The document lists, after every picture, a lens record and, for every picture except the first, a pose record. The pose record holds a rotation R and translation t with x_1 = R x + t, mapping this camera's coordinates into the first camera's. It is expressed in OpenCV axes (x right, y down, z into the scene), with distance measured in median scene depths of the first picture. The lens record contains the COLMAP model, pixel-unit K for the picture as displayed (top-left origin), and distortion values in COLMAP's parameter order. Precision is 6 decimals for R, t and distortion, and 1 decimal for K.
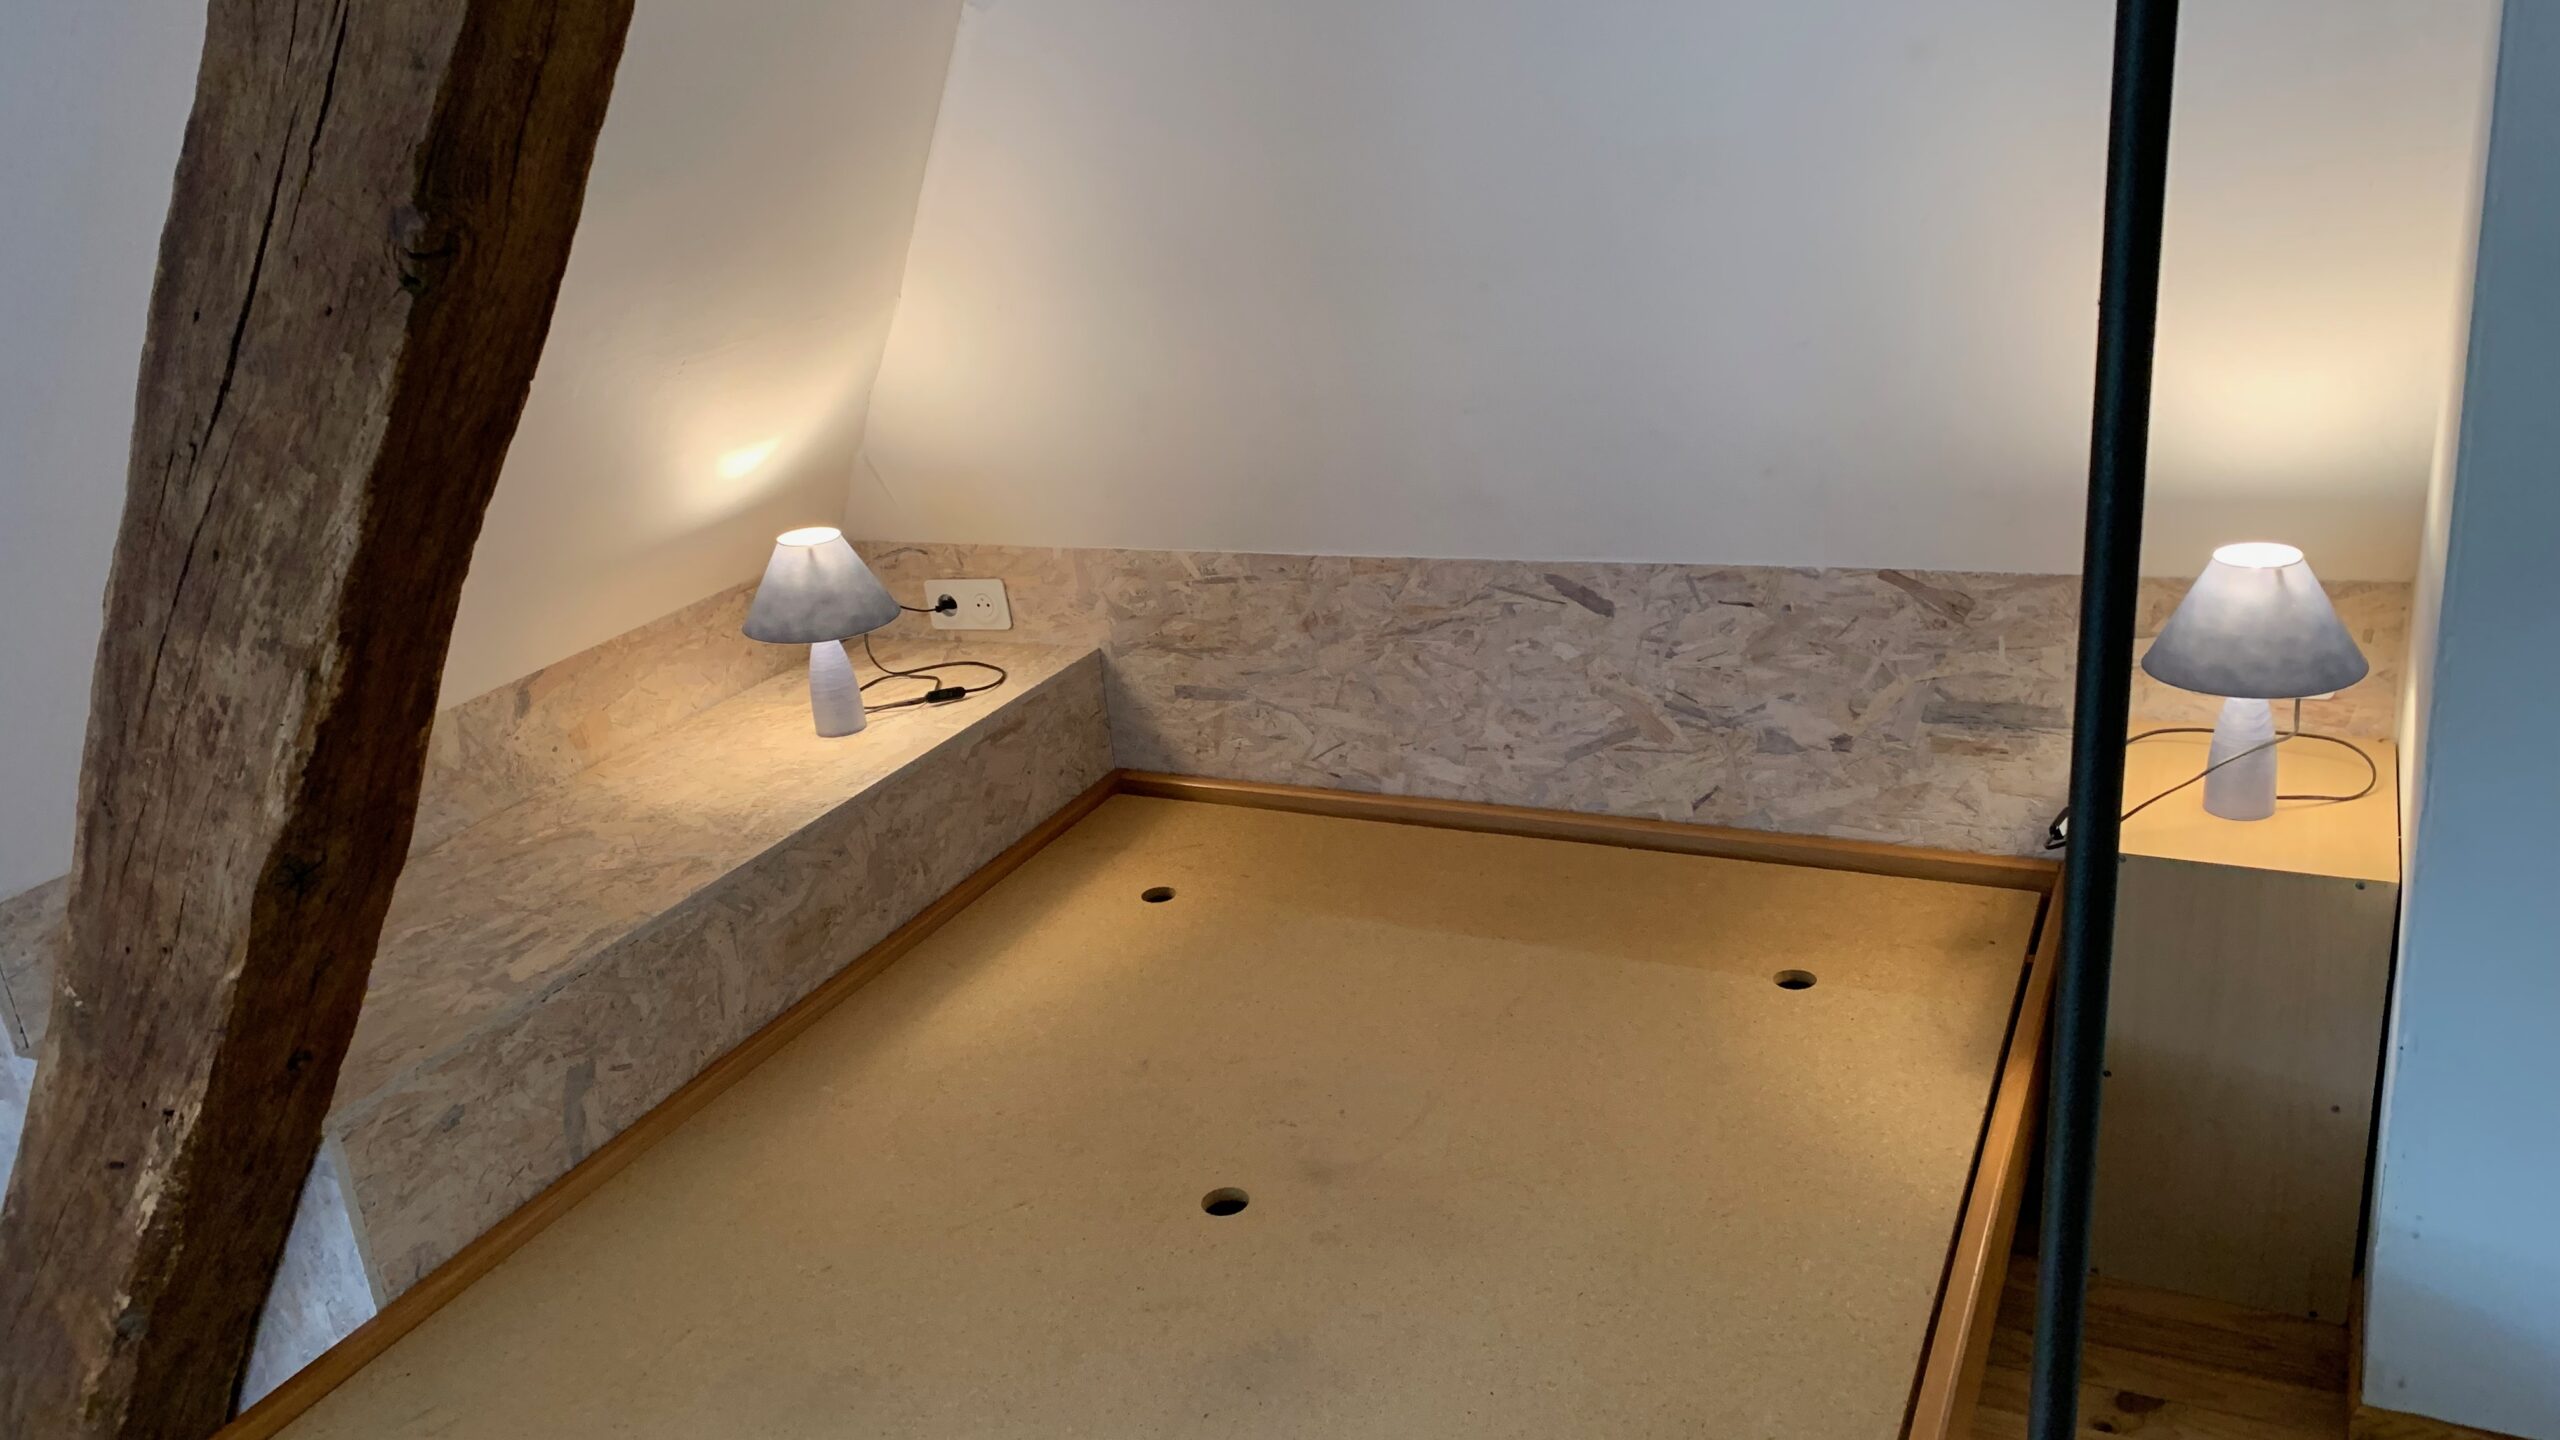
lens RADIAL K [[1932.9, 0, 1274.4], [0, 1932.9, 726.7], [0, 0, 1]] dist [0.134729, -0.180459]
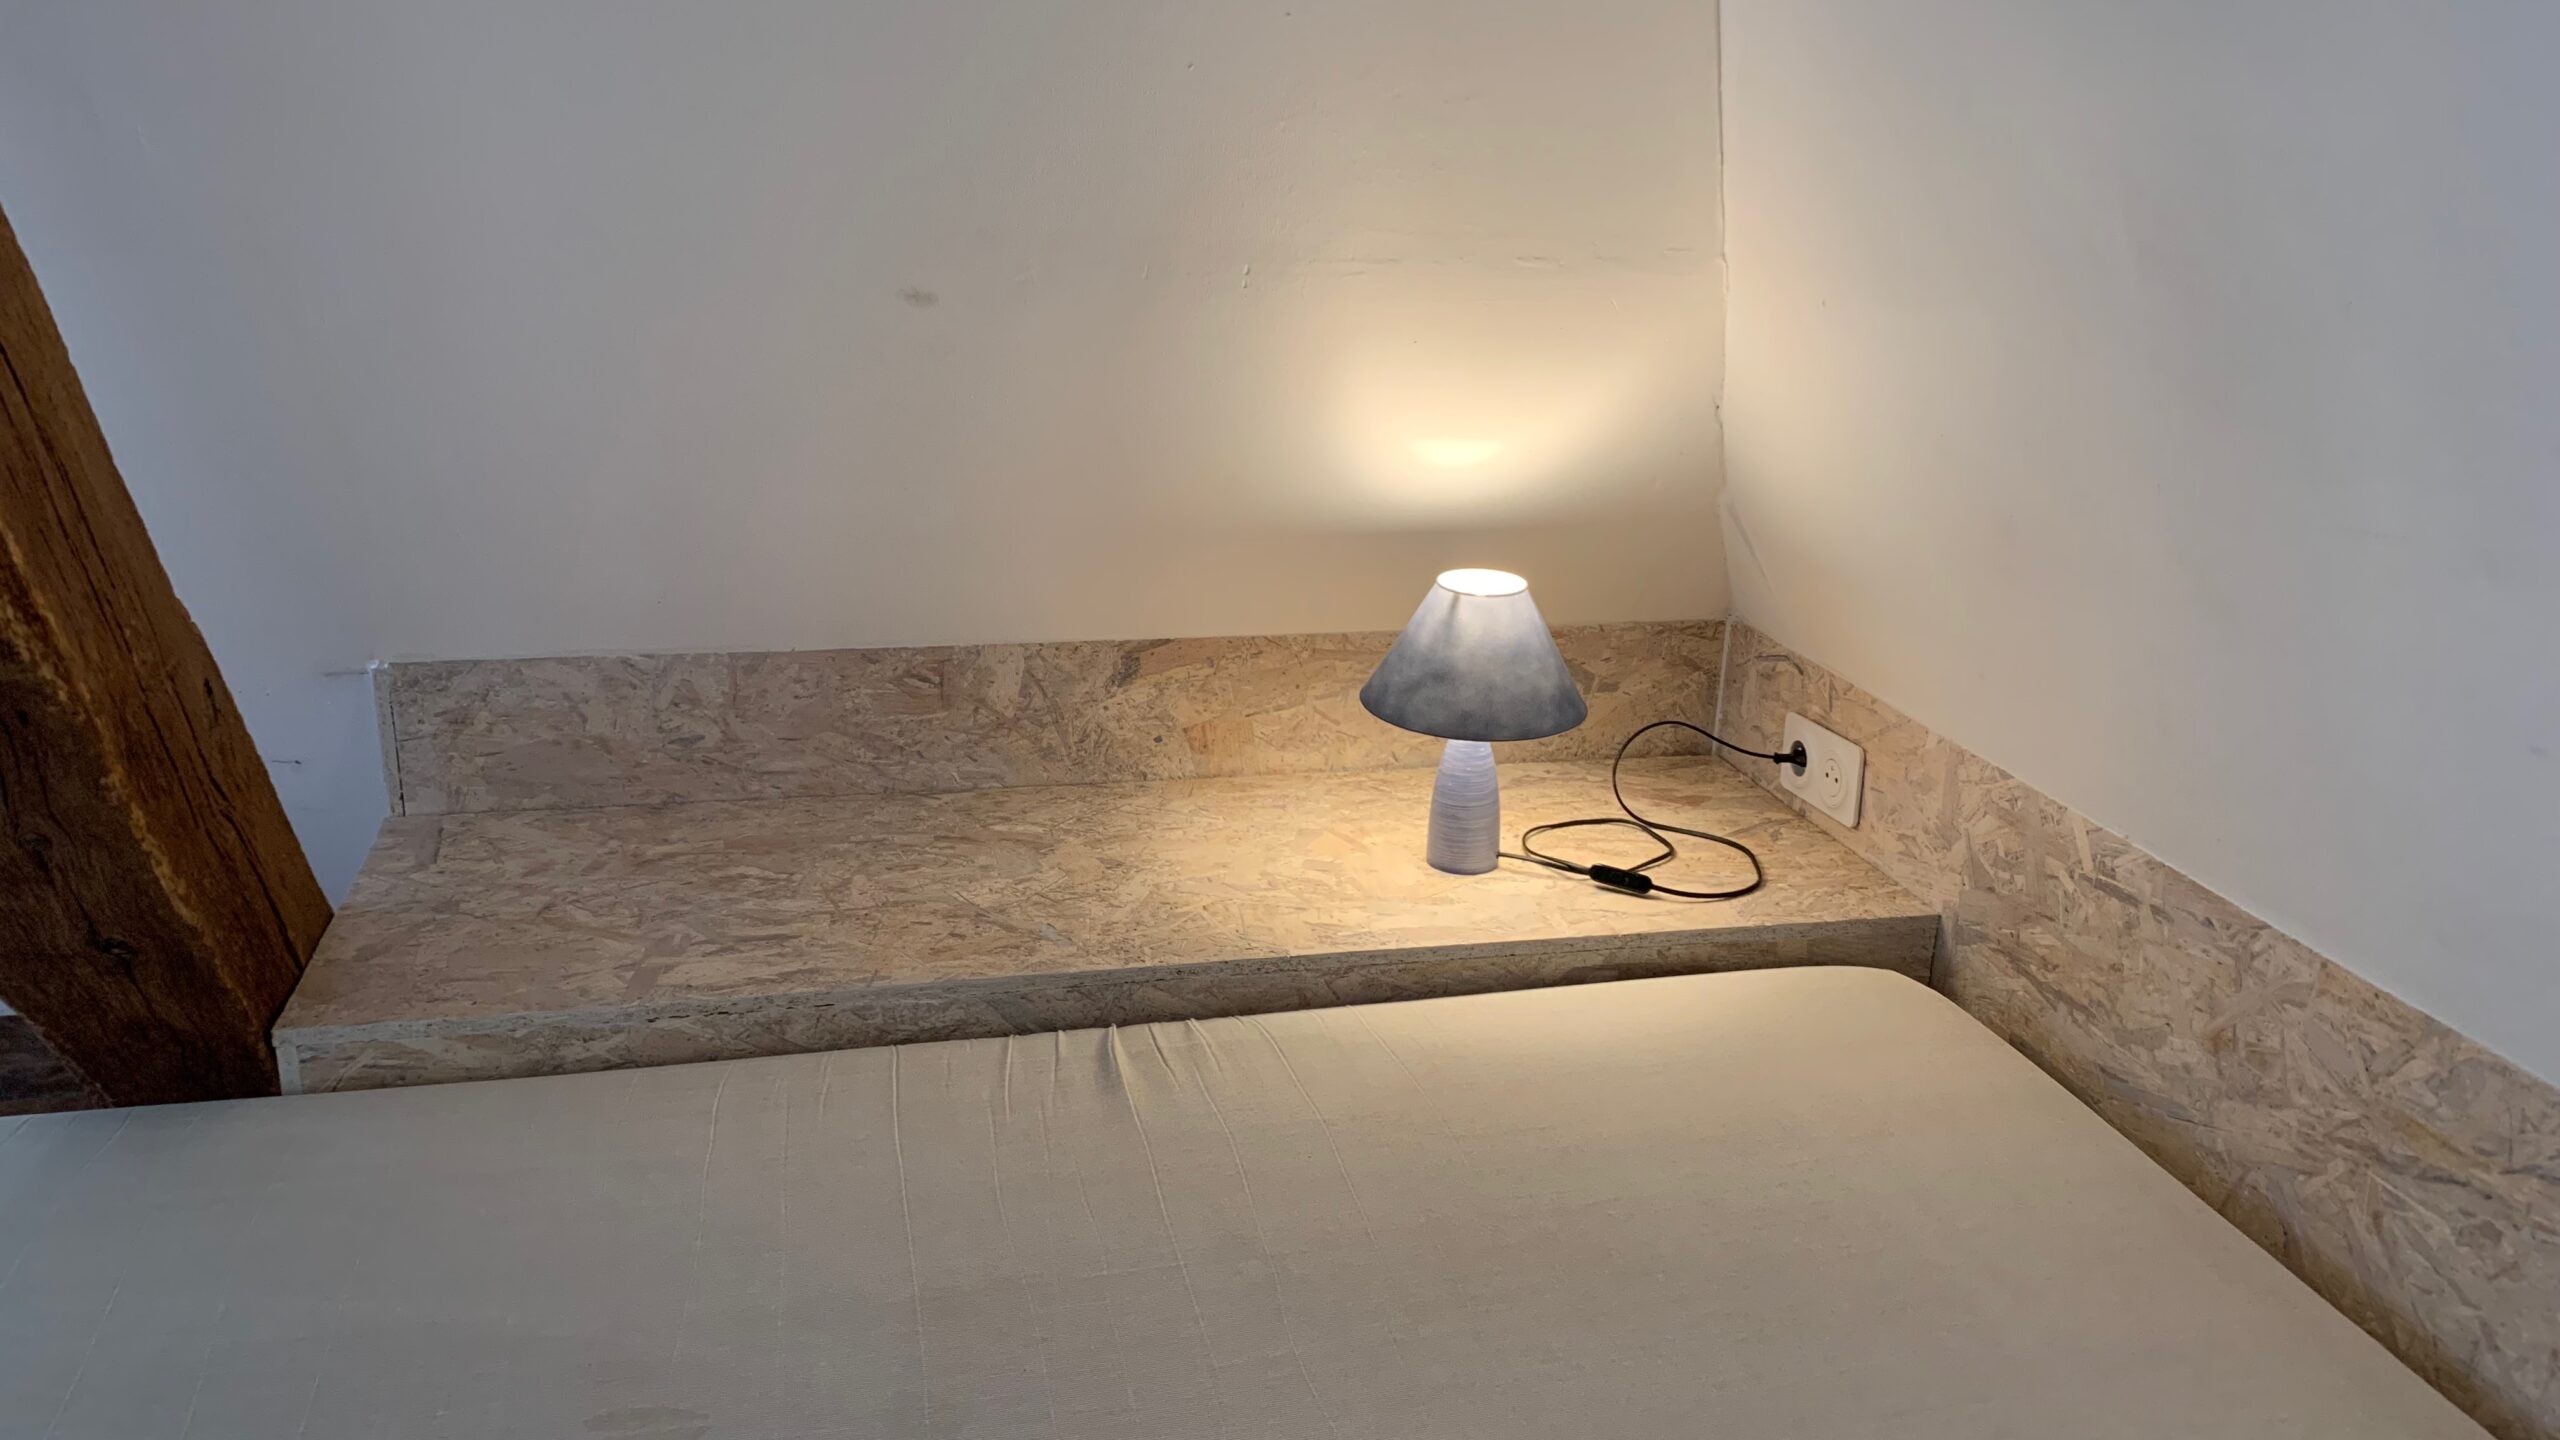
lens RADIAL K [[1933.1, 0, 1295.5], [0, 1933.1, 714.4], [0, 0, 1]] dist [0.072326, -0.080398]
pose [[0.629312, 0.346722, -0.695521, 0.224358], [-0.355659, 0.924232, 0.138933, -0.137935], [0.690994, 0.159936, 0.704945, 0.539864]]
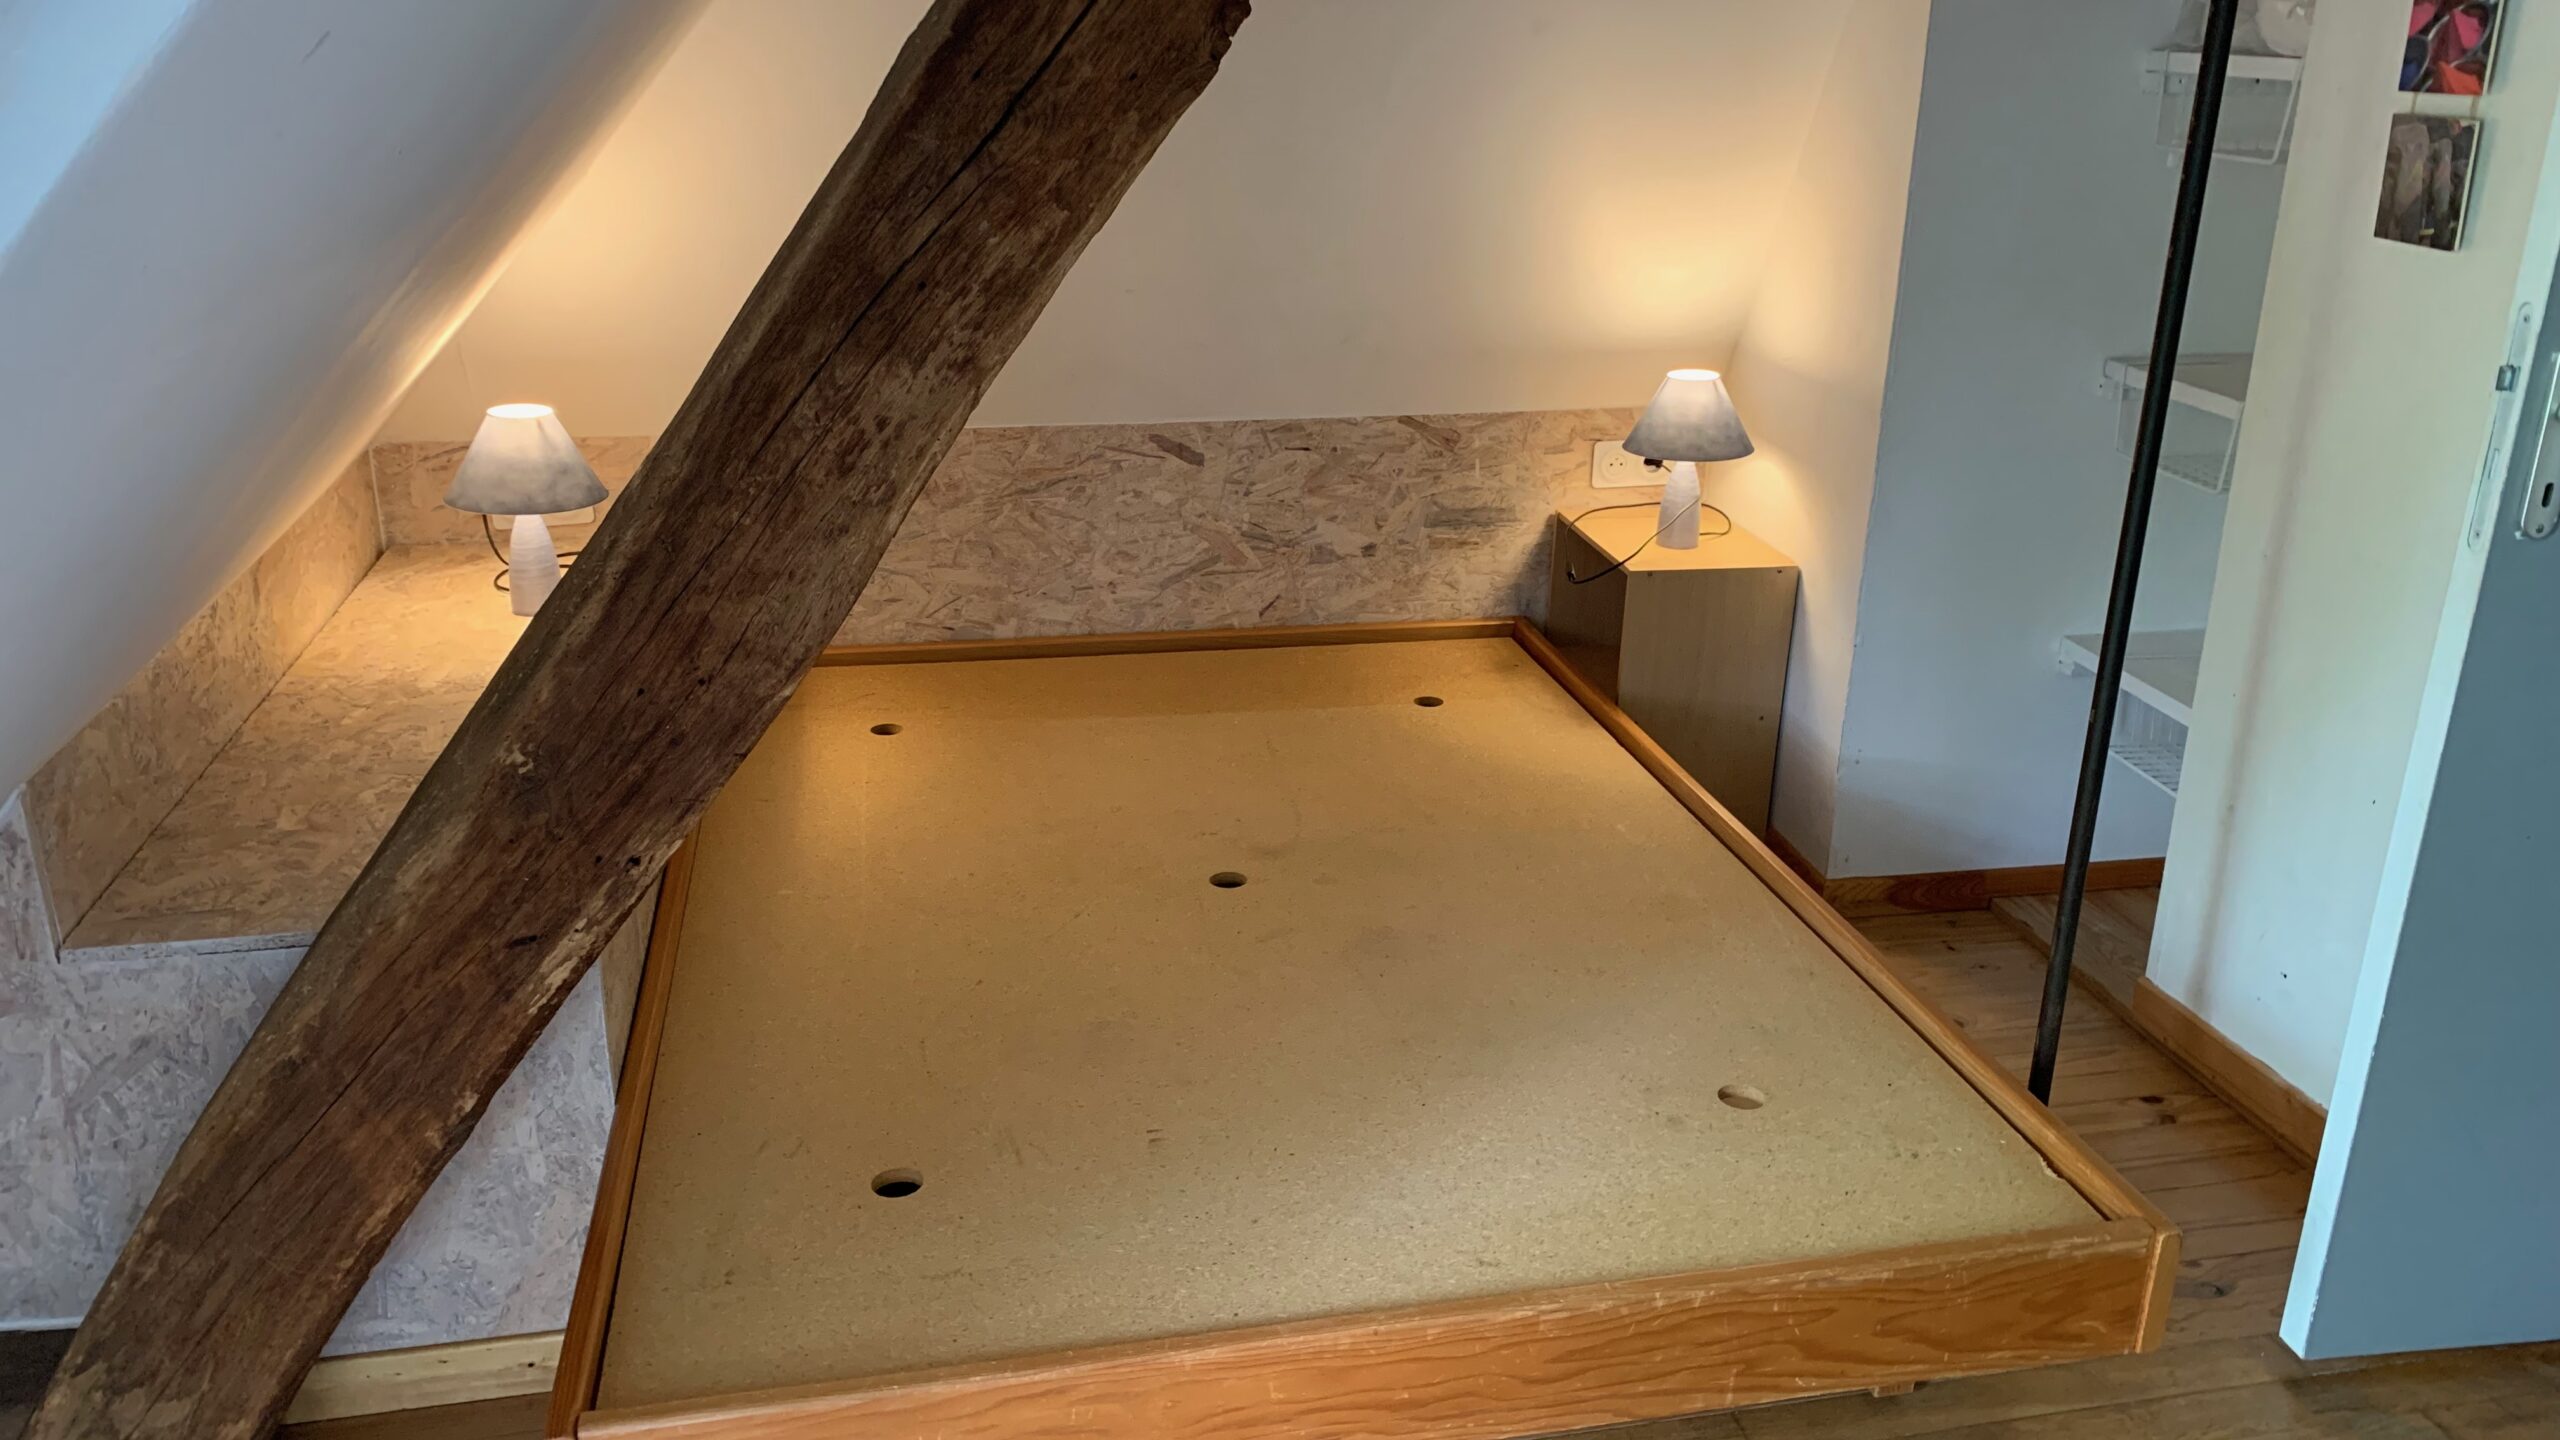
lens RADIAL K [[1918.8, 0, 1308.0], [0, 1918.8, 716.9], [0, 0, 1]] dist [0.116394, -0.235757]
pose [[0.780471, -0.109964, 0.615445, -0.608935], [0.124394, 0.992041, 0.019502, 0.097200], [-0.612691, 0.061337, 0.787939, -0.020504]]
